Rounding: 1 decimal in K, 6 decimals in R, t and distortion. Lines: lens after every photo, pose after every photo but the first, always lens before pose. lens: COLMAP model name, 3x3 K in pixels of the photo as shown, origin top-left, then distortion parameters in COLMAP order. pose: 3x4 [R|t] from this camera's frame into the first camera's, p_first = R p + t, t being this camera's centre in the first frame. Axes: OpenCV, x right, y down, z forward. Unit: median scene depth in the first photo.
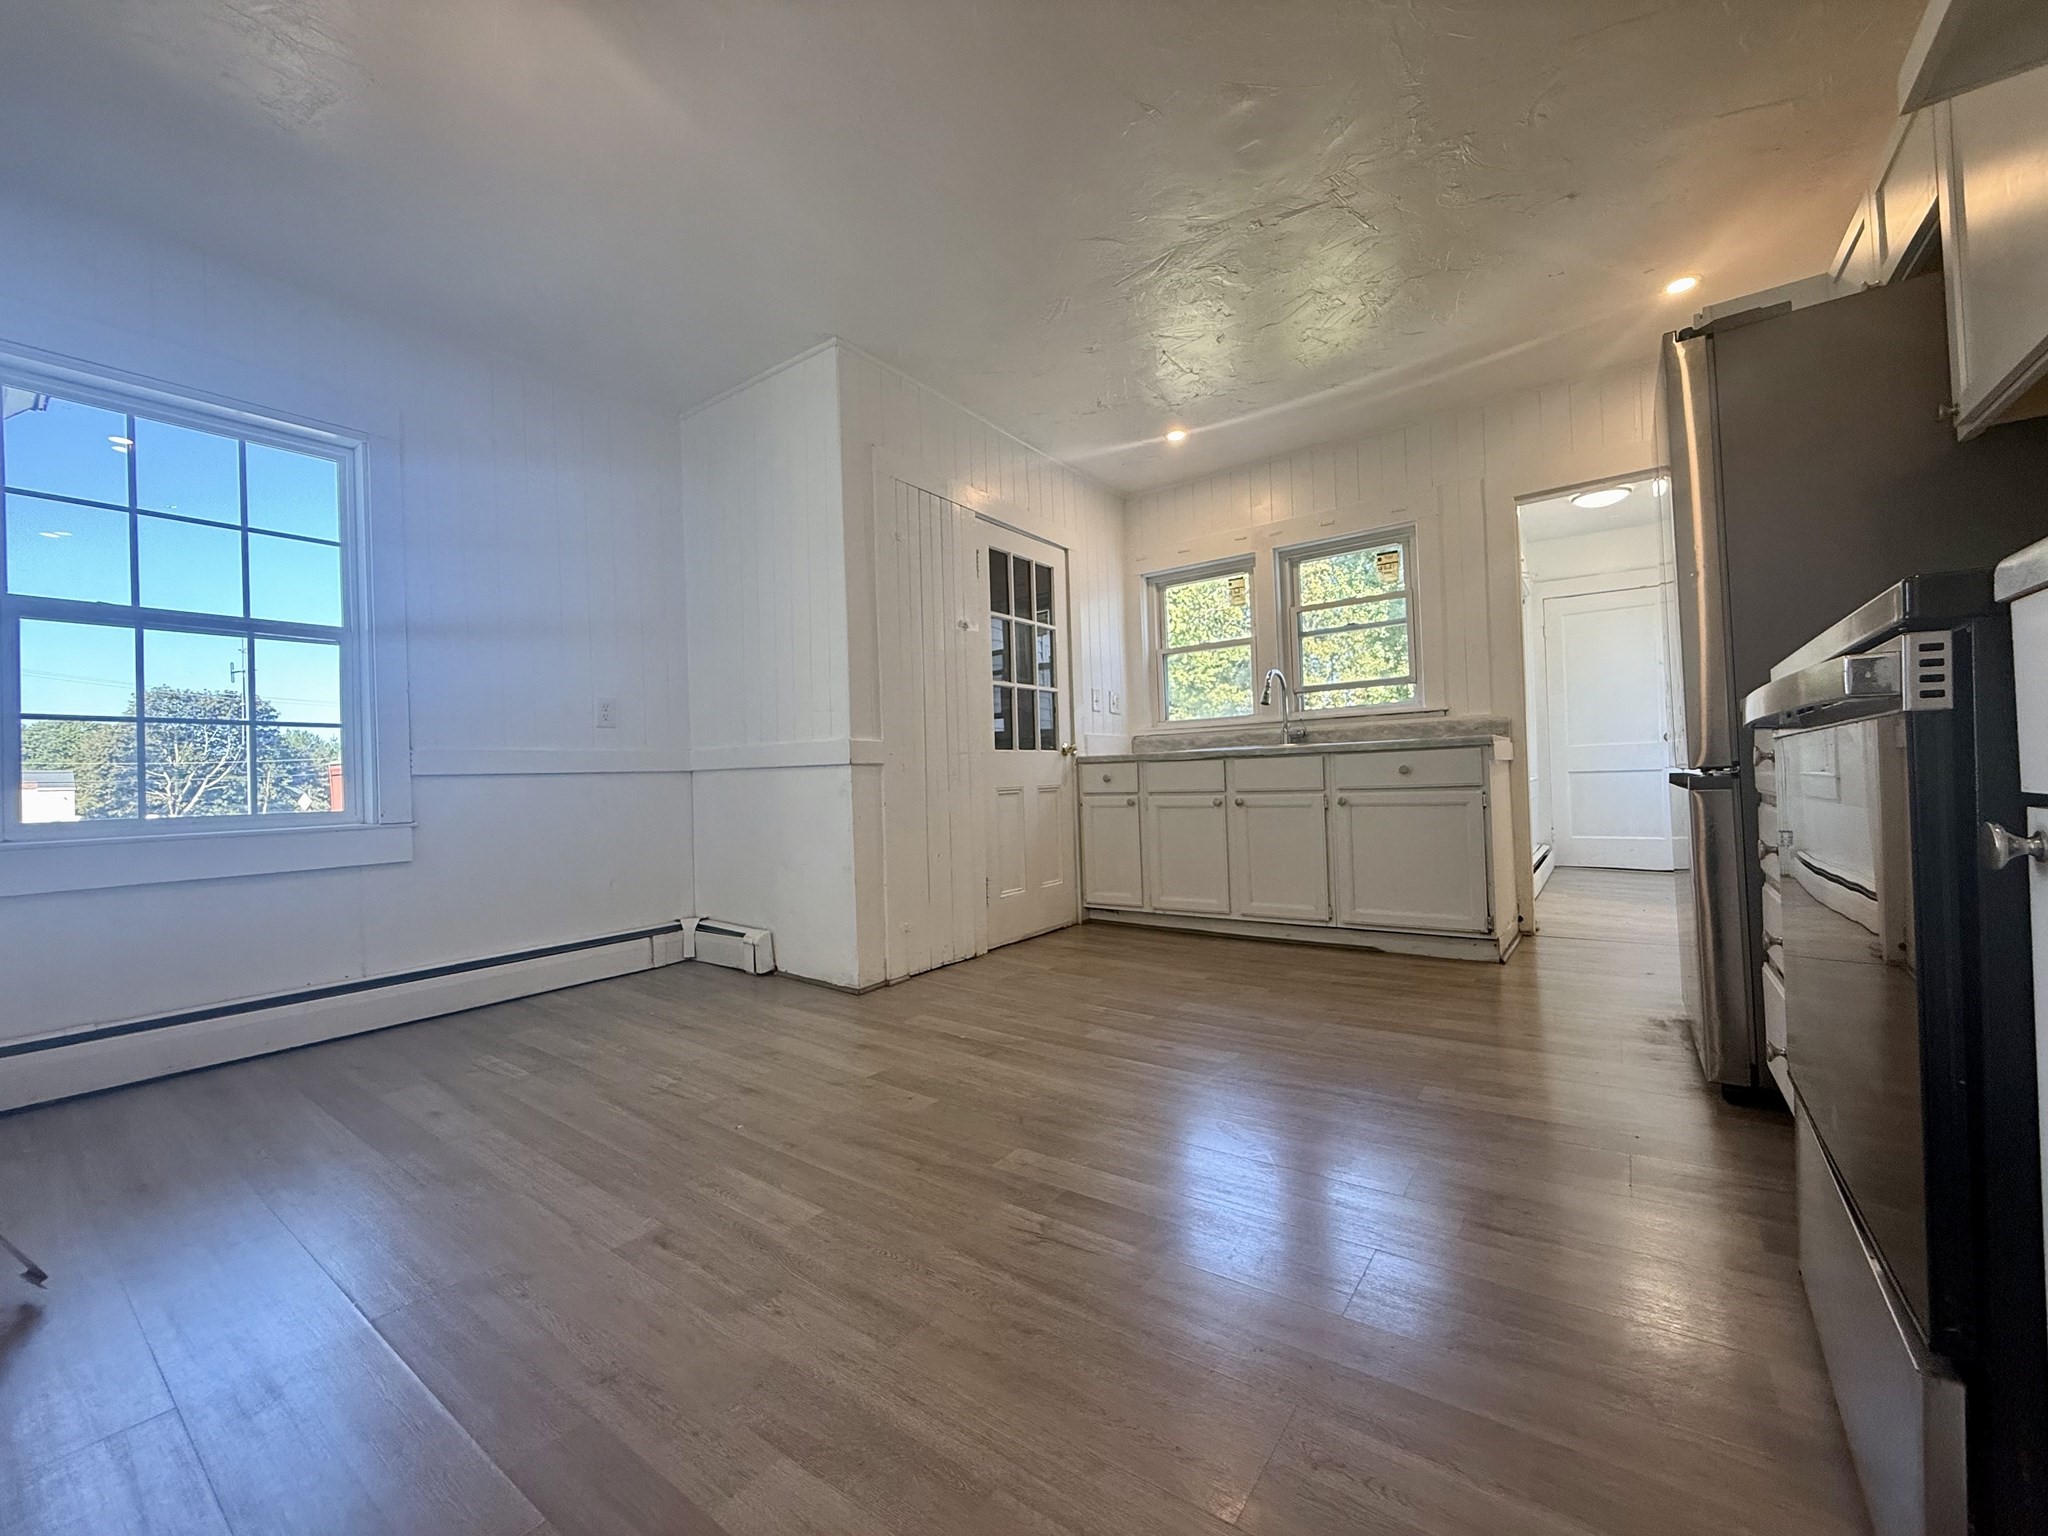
lens RADIAL K [[816.8, 0, 1024.0], [0, 816.8, 768.0], [0, 0, 1]] dist [-0.001831, 0.000210]
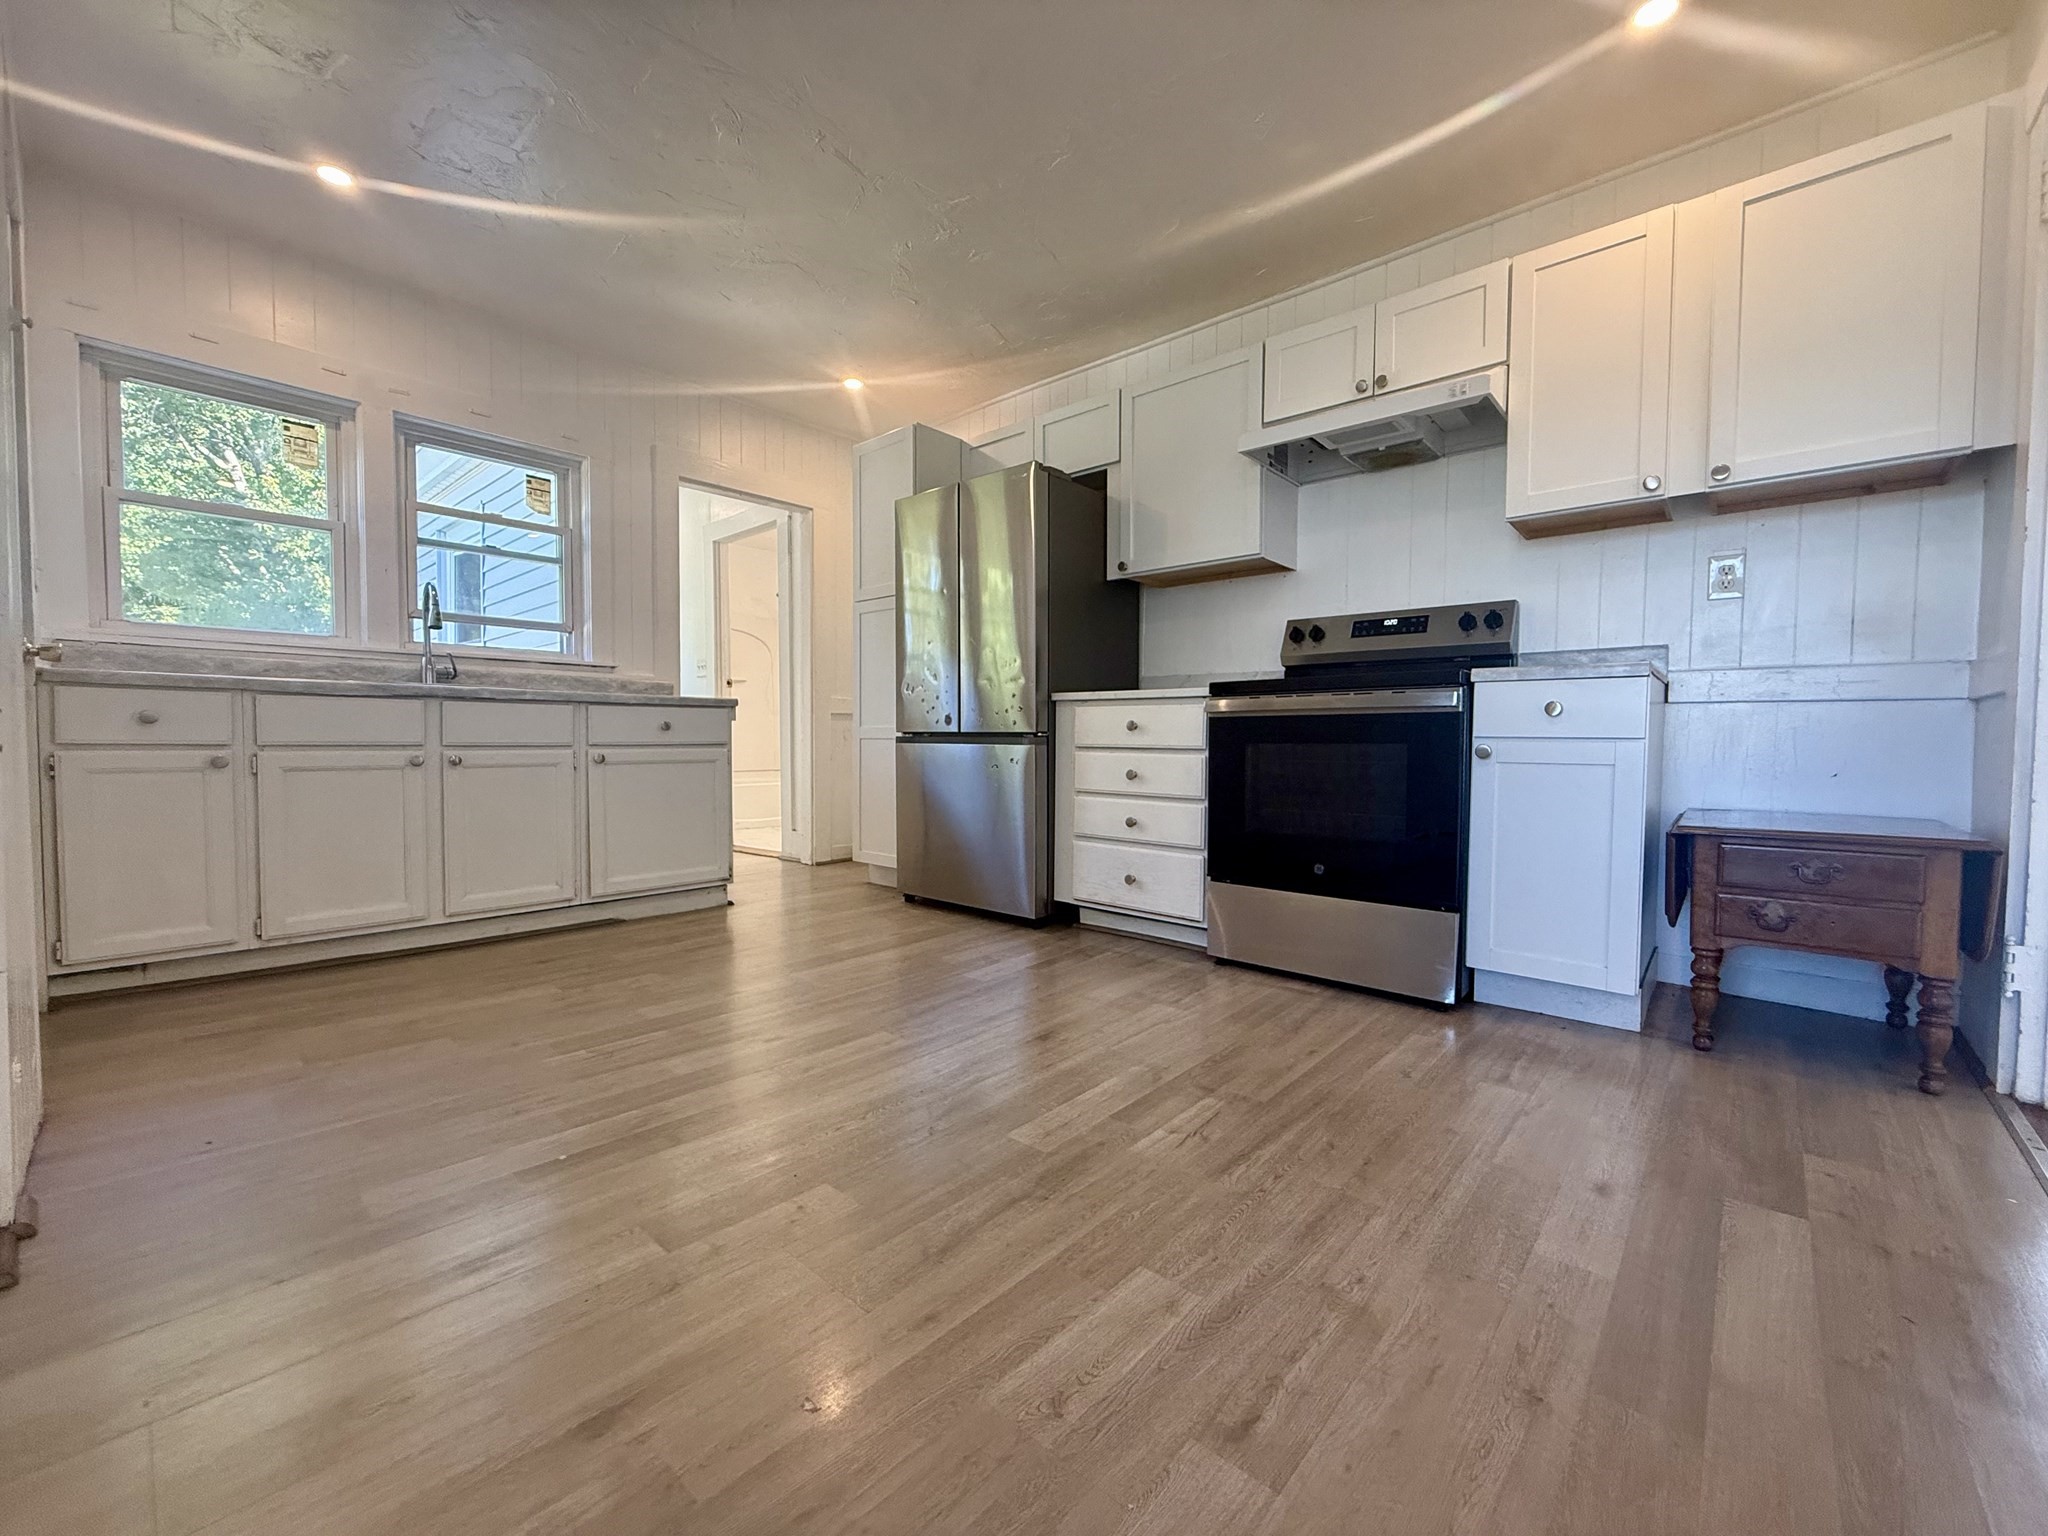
lens RADIAL K [[816.8, 0, 1024.0], [0, 816.8, 768.0], [0, 0, 1]] dist [-0.001831, 0.000210]
pose [[0.098816, -0.002901, 0.995102, -0.459043], [-0.025899, 0.999649, 0.005486, 0.035725], [-0.994769, -0.026315, 0.098706, 0.477807]]
